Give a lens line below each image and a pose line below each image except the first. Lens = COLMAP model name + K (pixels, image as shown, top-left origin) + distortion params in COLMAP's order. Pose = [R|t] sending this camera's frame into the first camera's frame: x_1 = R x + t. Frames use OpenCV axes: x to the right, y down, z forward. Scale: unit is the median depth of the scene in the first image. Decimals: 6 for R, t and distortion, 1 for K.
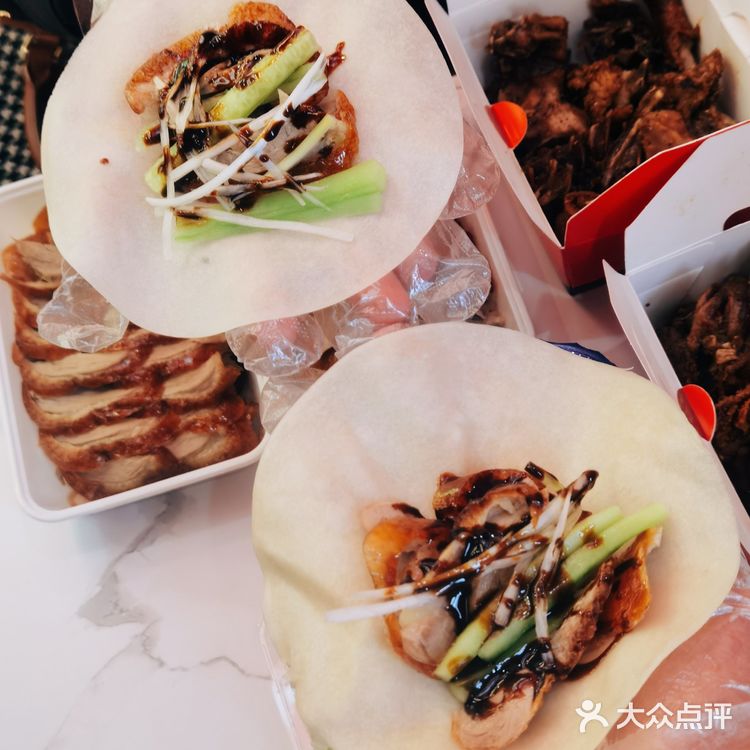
lens RADIAL K [[4037.7, 0, 375.1], [0, 4037.7, 375.1], [0, 0, 1]] dist [0.455711, 0.000000]
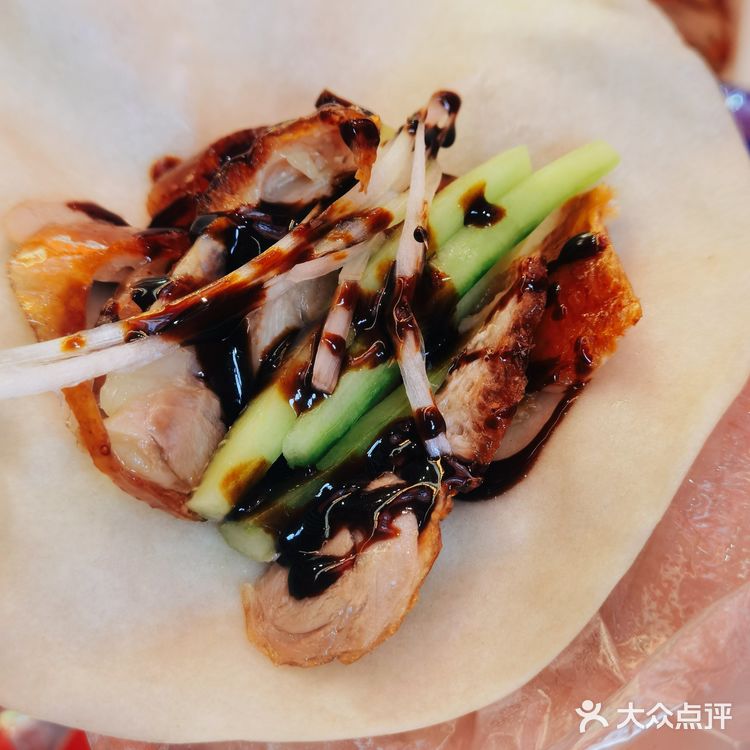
lens RADIAL K [[4037.7, 0, 375.1], [0, 4037.7, 375.1], [0, 0, 1]] dist [0.455711, 0.000000]
pose [[0.992833, -0.092625, 0.075515, 0.002486], [0.090875, 0.995515, 0.026293, 0.047685], [-0.077612, -0.019242, 0.996798, 0.535335]]
